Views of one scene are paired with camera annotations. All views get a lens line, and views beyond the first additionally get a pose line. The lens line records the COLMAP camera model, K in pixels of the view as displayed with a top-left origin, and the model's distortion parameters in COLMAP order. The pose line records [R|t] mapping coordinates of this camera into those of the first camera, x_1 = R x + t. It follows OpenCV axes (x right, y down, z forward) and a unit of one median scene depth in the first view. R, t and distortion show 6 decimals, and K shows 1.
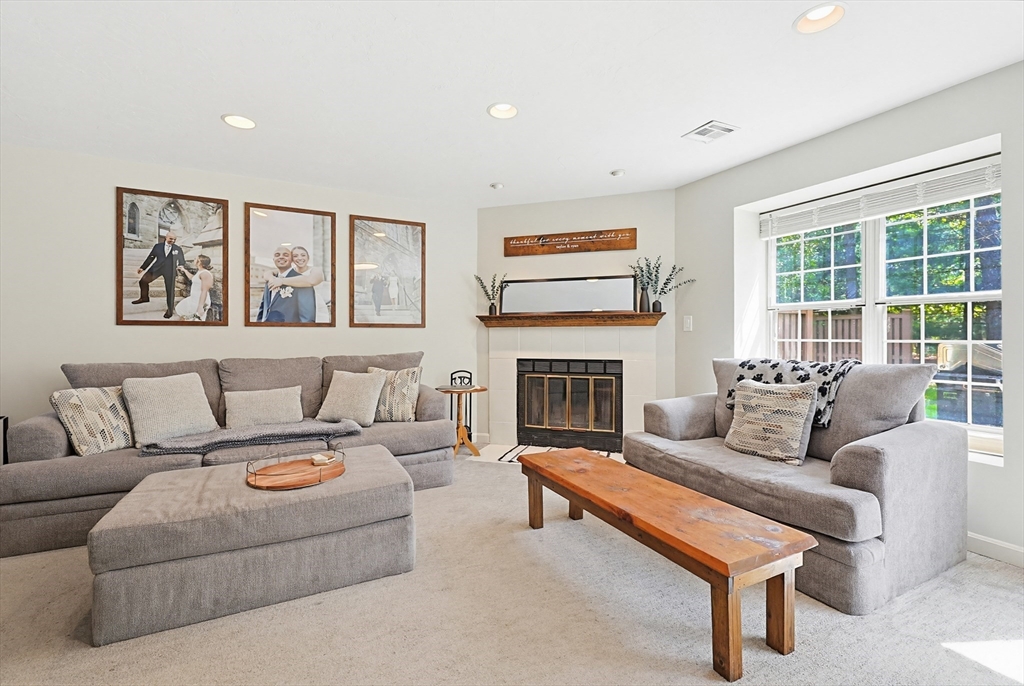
lens RADIAL K [[438.7, 0, 508.0], [0, 438.7, 335.7], [0, 0, 1]] dist [-0.000432, -0.000068]
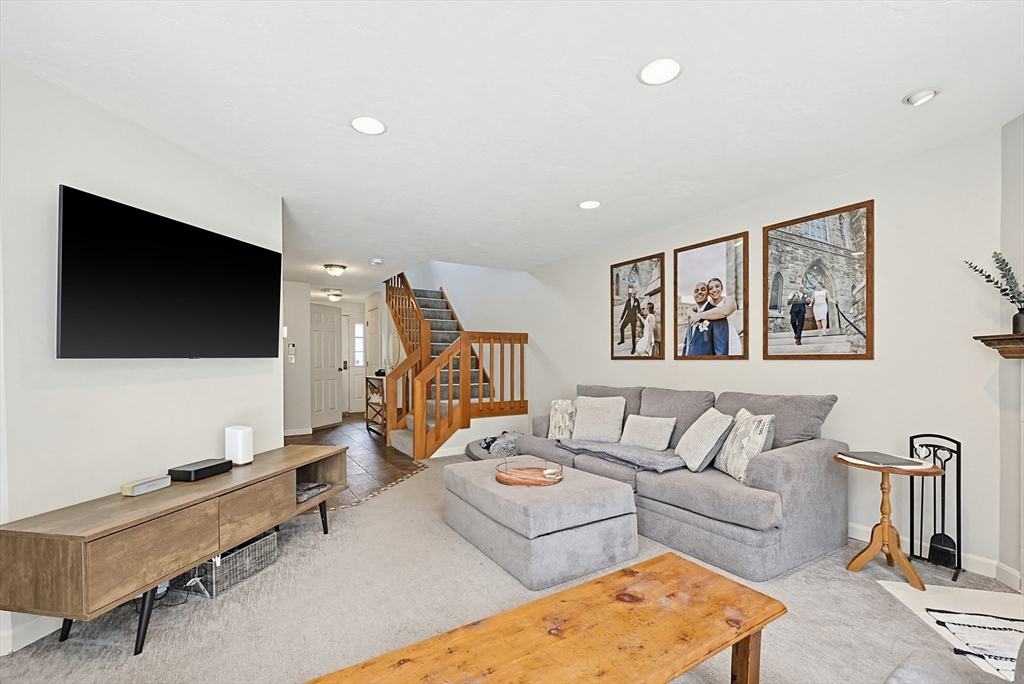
lens RADIAL K [[446.3, 0, 521.3], [0, 446.3, 362.4], [0, 0, 1]] dist [-0.000048, 0.000099]
pose [[0.099889, 0.007533, -0.994970, 0.499442], [0.003981, 0.999960, 0.007971, -0.025427], [0.994991, -0.004757, 0.099855, 0.490236]]
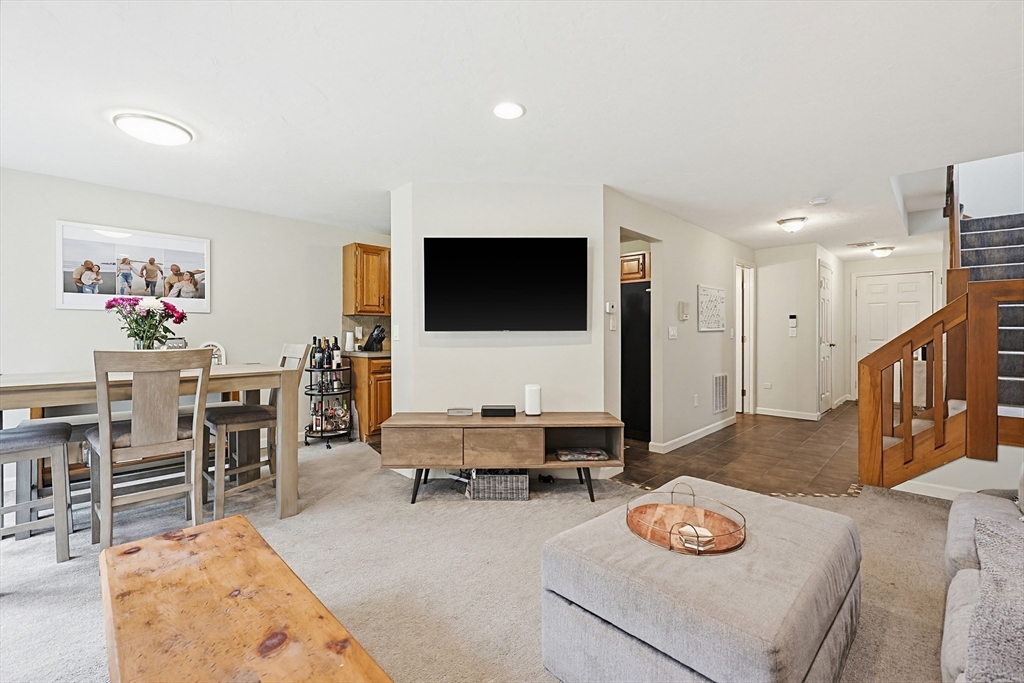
lens RADIAL K [[438.7, 0, 508.0], [0, 438.7, 334.2], [0, 0, 1]] dist [-0.000432, -0.000068]
pose [[-0.953255, 0.000838, -0.302166, 0.040334], [0.000907, 1.000000, -0.000090, -0.022042], [0.302165, -0.000360, -0.953255, 0.969188]]
